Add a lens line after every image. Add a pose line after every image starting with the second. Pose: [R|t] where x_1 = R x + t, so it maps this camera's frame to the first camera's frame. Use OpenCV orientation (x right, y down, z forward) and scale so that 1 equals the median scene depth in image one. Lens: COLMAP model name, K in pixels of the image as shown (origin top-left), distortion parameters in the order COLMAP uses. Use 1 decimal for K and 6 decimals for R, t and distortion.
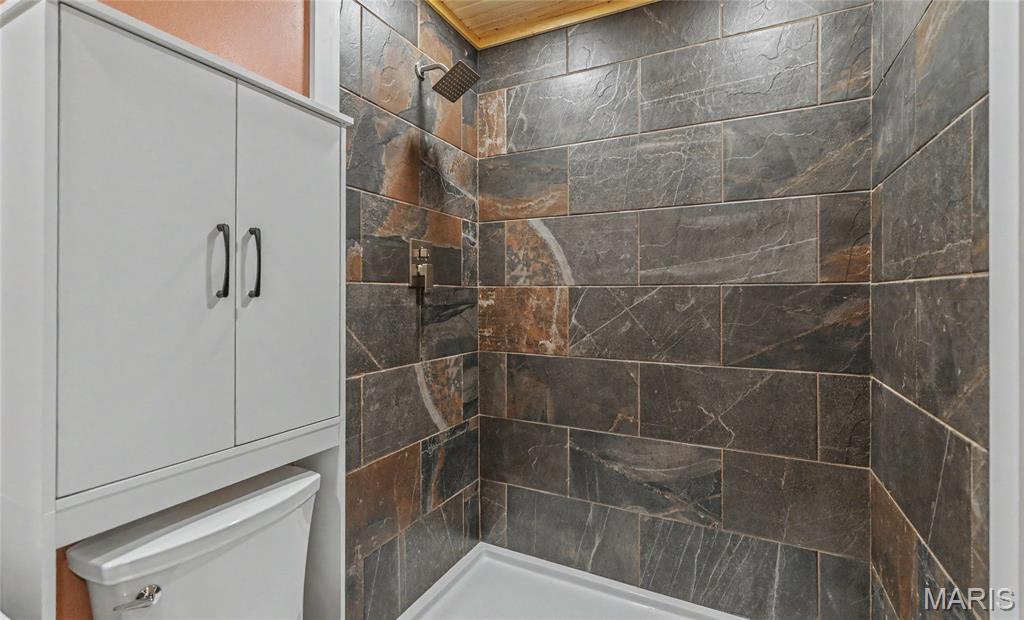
lens RADIAL K [[452.3, 0, 514.9], [0, 452.3, 295.5], [0, 0, 1]] dist [-0.001173, 0.001209]
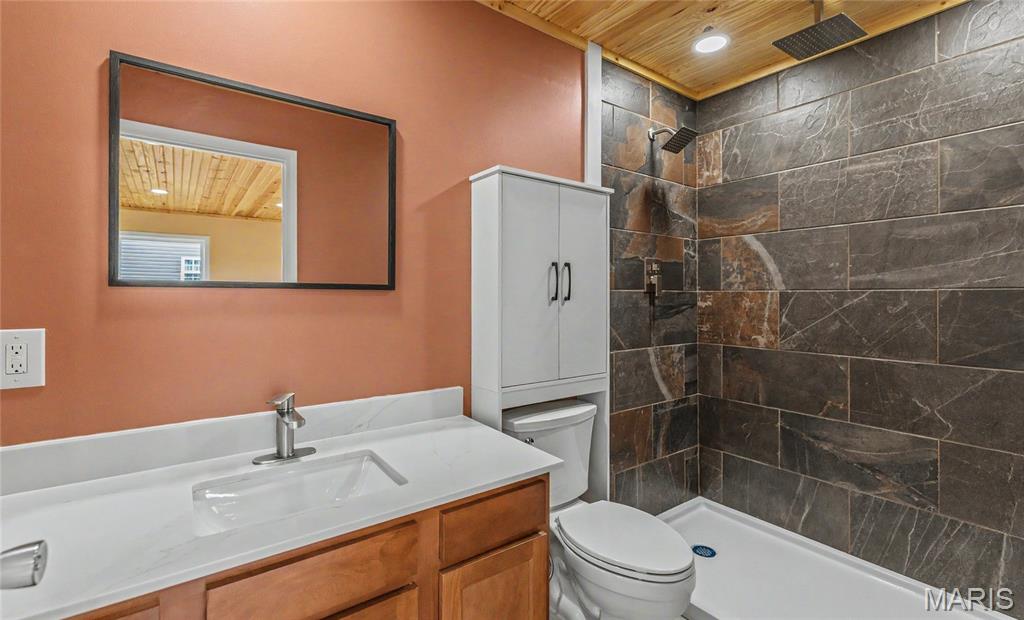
lens RADIAL K [[452.3, 0, 512.3], [0, 452.3, 295.6], [0, 0, 1]] dist [-0.001173, 0.001209]
pose [[0.892190, -0.000833, -0.451660, 0.032651], [0.000489, 0.999999, -0.000877, -0.007528], [0.451661, 0.000562, 0.892190, -0.418326]]
